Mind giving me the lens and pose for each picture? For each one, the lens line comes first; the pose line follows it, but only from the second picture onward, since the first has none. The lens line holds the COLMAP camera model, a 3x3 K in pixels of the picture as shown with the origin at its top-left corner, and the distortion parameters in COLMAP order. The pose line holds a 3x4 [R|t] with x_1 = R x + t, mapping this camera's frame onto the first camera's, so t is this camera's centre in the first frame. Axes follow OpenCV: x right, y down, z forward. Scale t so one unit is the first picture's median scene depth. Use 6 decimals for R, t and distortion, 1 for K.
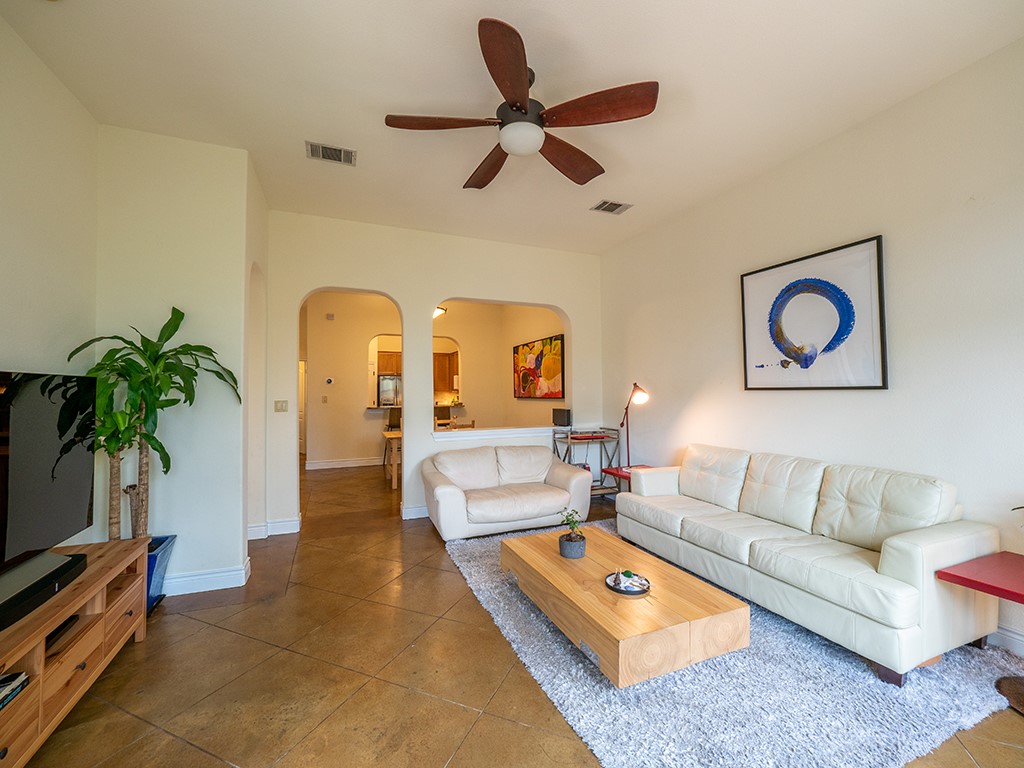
lens RADIAL K [[424.7, 0, 511.4], [0, 424.7, 378.7], [0, 0, 1]] dist [-0.001629, -0.006992]
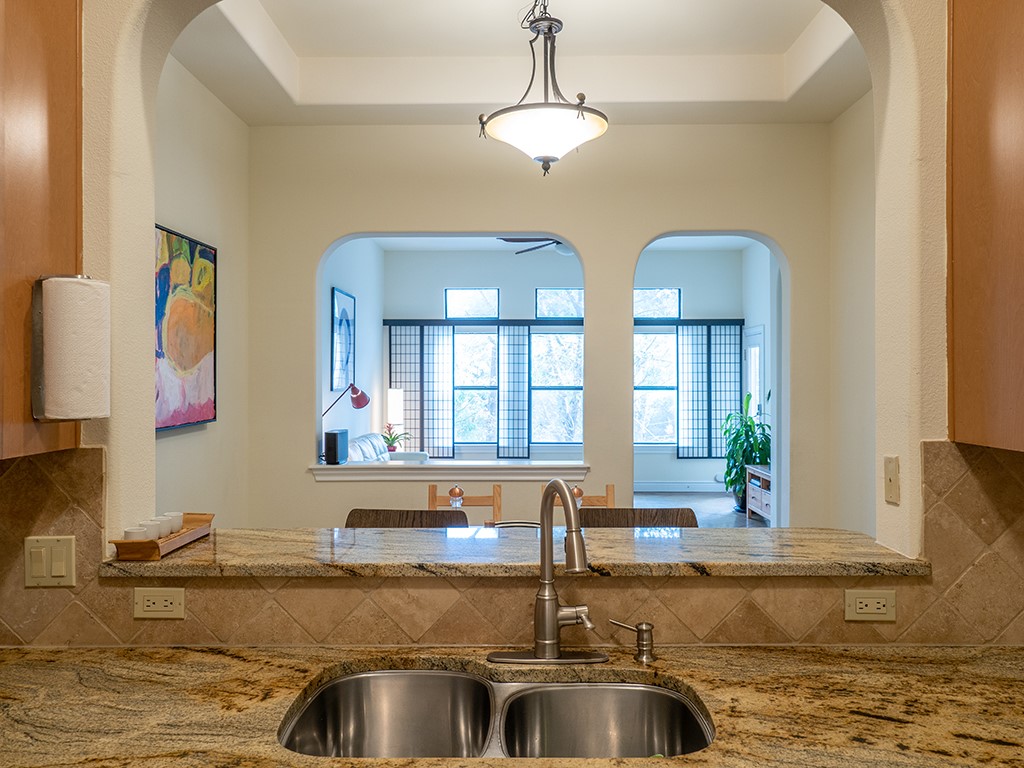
lens RADIAL K [[824.2, 0, 512.0], [0, 824.2, 384.0], [0, 0, 1]] dist [0.005499, -0.007896]
pose [[-0.918855, 0.004540, 0.394569, -0.746346], [-0.003609, 0.999795, -0.019909, 0.050365], [-0.394579, -0.019718, -0.918650, 2.846583]]
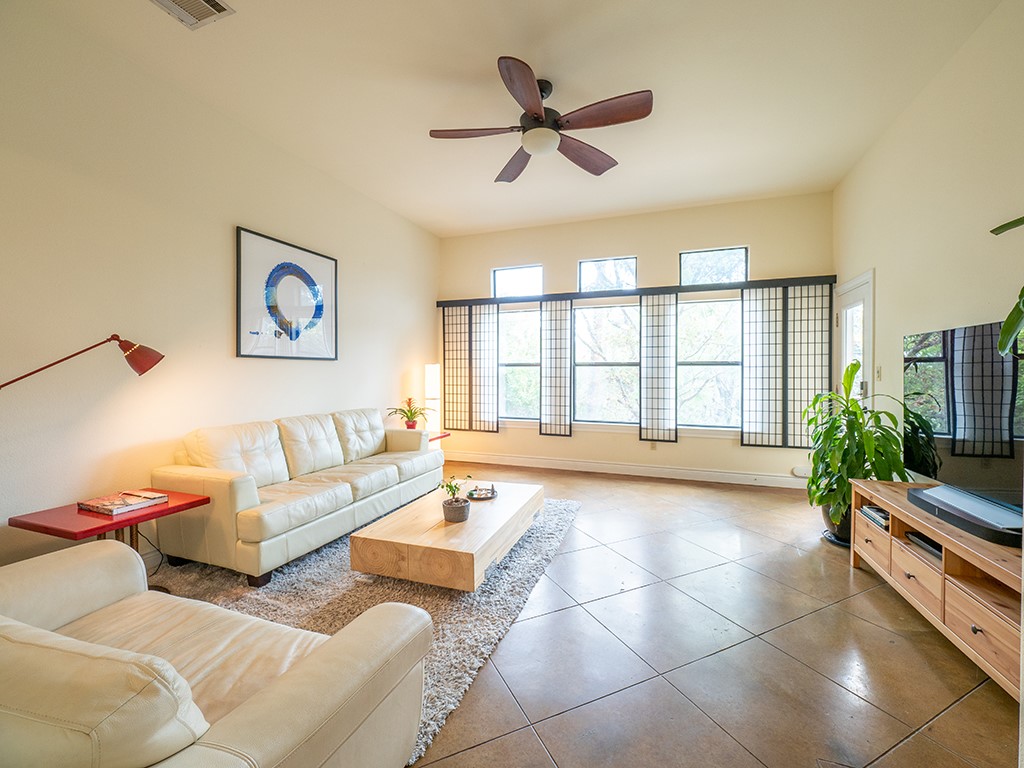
lens RADIAL K [[424.7, 0, 511.4], [0, 424.7, 378.7], [0, 0, 1]] dist [-0.001629, -0.006992]
pose [[-0.732201, -0.003222, 0.681081, -0.483920], [-0.013195, 0.999868, -0.009455, 0.074329], [-0.680961, -0.015909, -0.732147, 1.274247]]
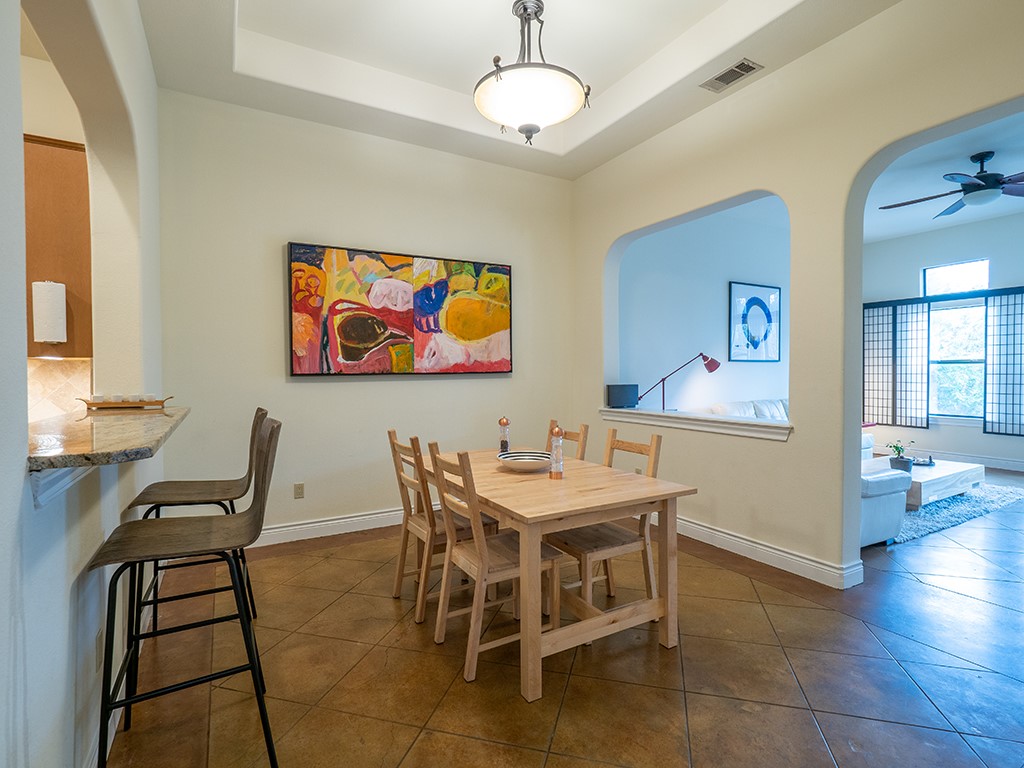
lens RADIAL K [[502.8, 0, 516.2], [0, 502.8, 379.4], [0, 0, 1]] dist [-0.002063, -0.000082]
pose [[-0.126927, -0.007996, 0.991880, -1.080821], [-0.020090, 0.999783, 0.005489, 0.094860], [-0.991709, -0.019231, -0.127060, 1.965812]]
